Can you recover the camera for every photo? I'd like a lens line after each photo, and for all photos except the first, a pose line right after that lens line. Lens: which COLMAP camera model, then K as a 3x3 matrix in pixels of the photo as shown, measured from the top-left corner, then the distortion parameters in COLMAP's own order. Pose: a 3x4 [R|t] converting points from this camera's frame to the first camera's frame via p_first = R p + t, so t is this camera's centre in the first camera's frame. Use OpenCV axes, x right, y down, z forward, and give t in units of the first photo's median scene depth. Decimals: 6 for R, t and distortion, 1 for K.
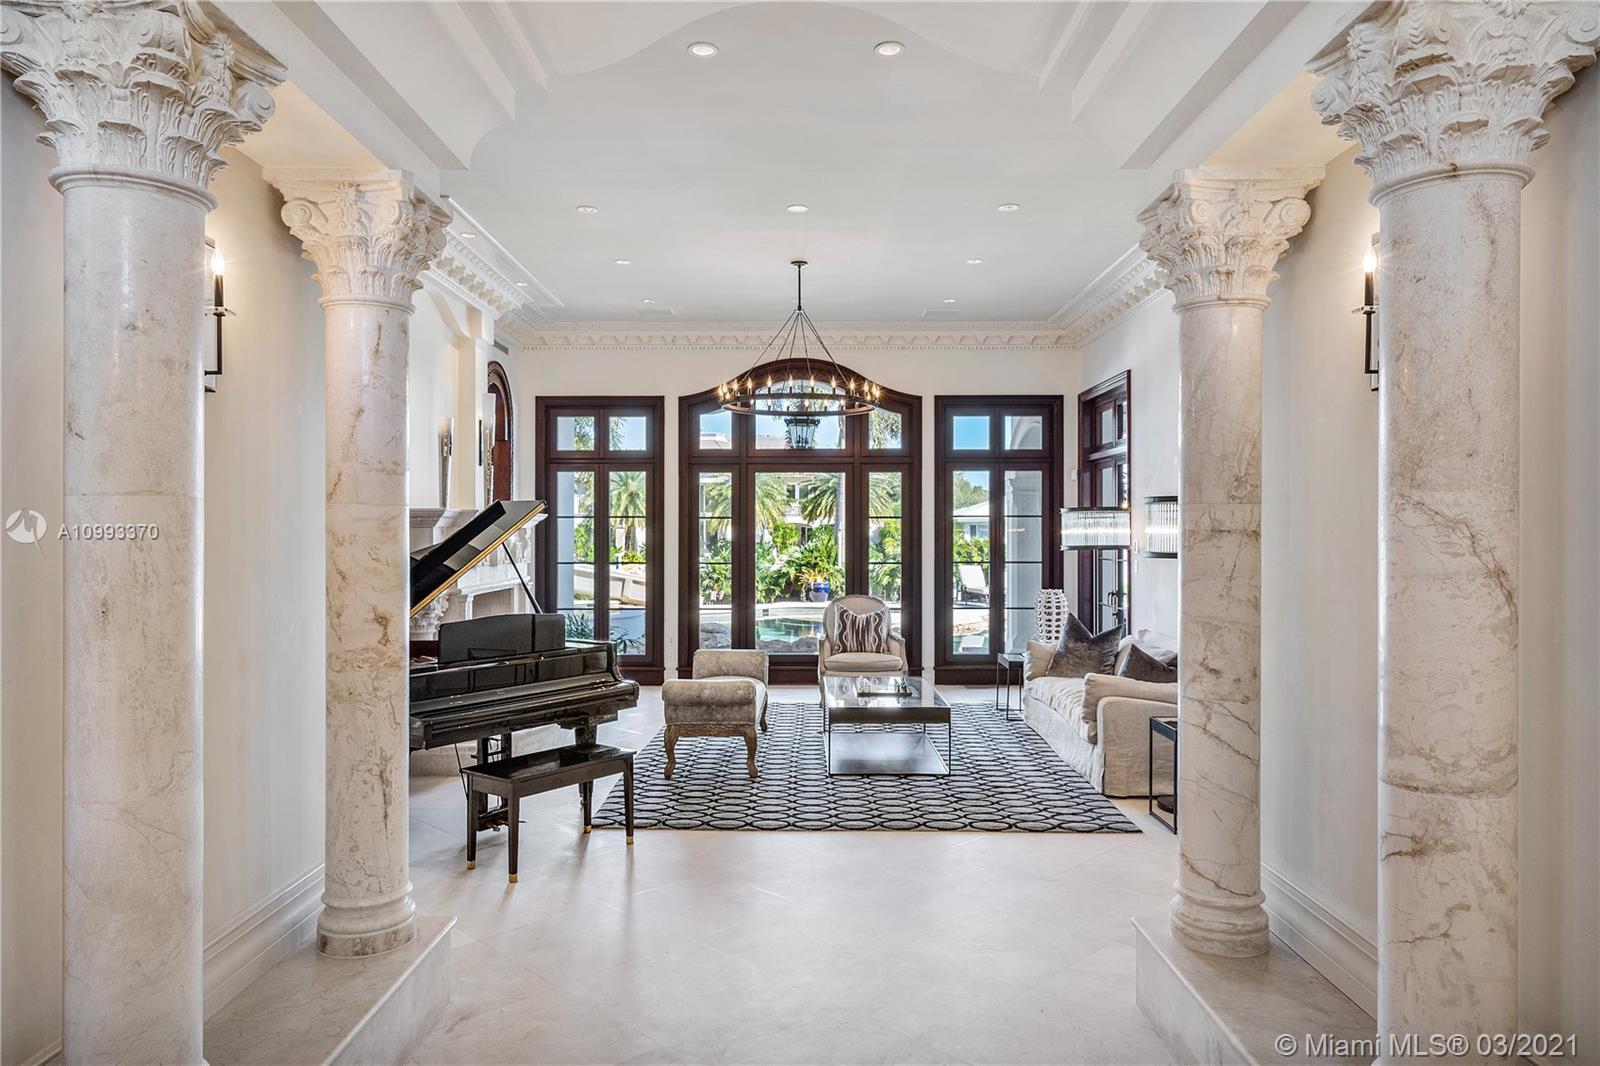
lens RADIAL K [[1047.1, 0, 800.0], [0, 1047.1, 533.0], [0, 0, 1]] dist [0.005522, 0.001745]
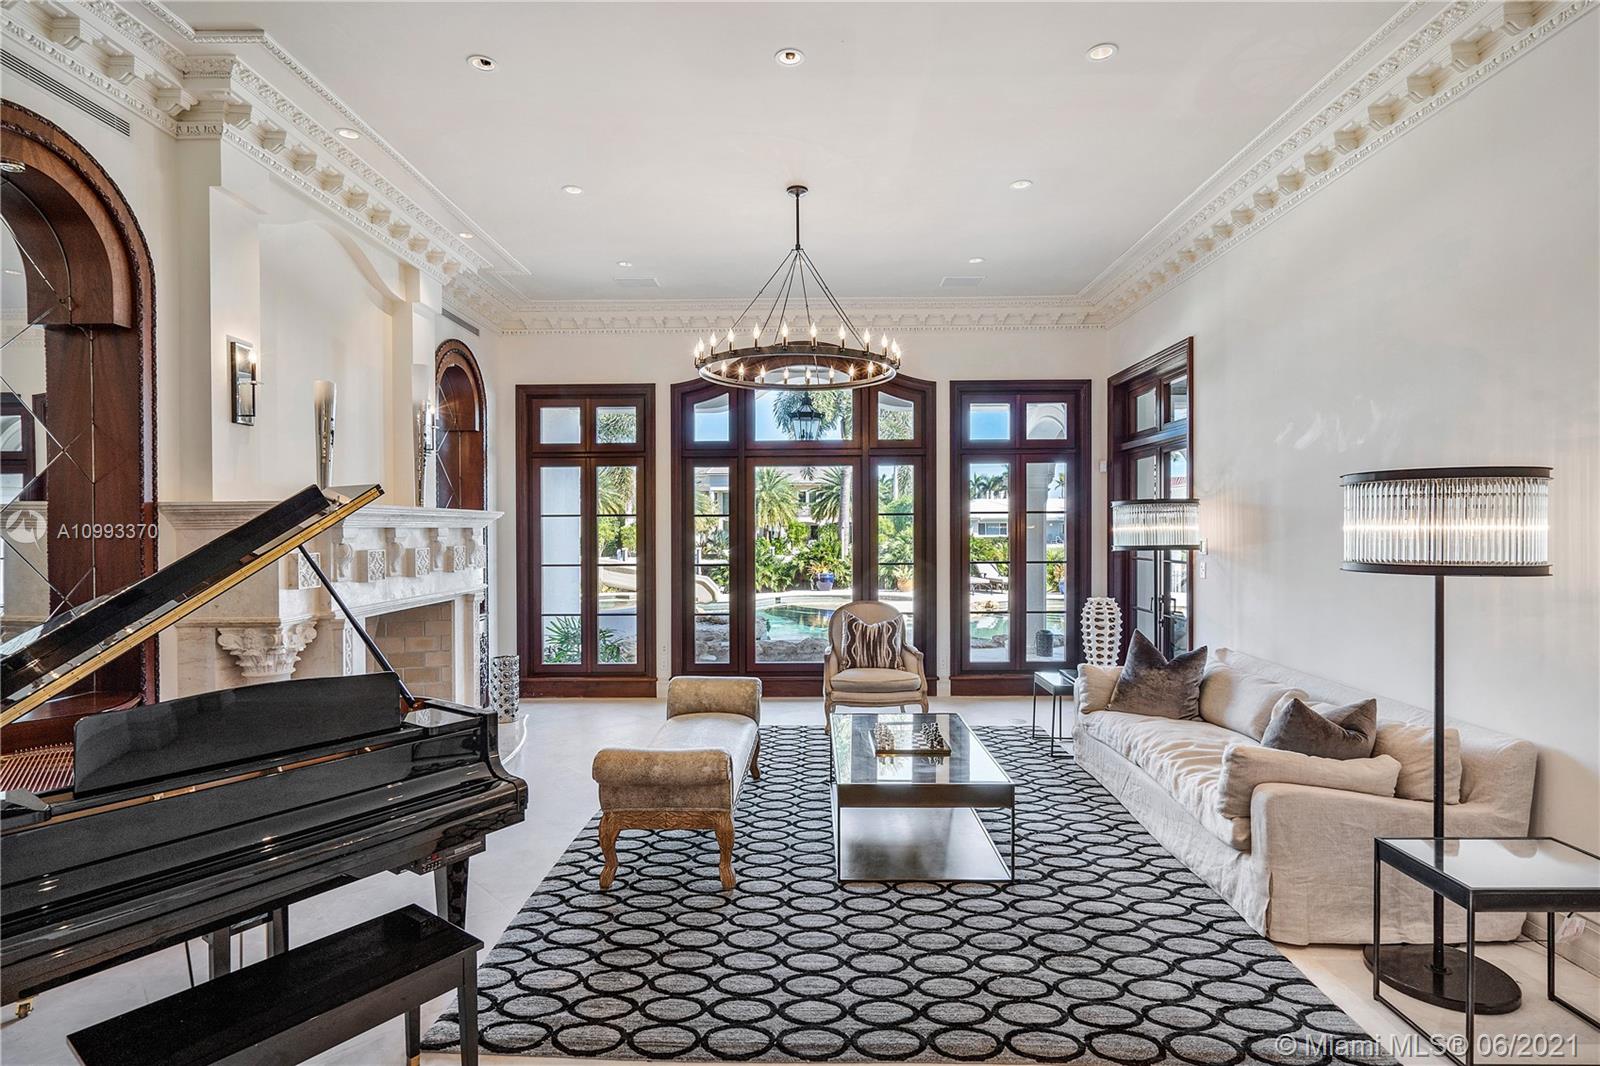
lens RADIAL K [[814.0, 0, 776.9], [0, 814.0, 522.2], [0, 0, 1]] dist [0.002251, 0.000248]
pose [[0.999156, -0.004685, -0.040814, 0.006218], [0.004295, 0.999944, -0.009629, -0.001469], [0.040857, 0.009446, 0.999120, 0.291035]]
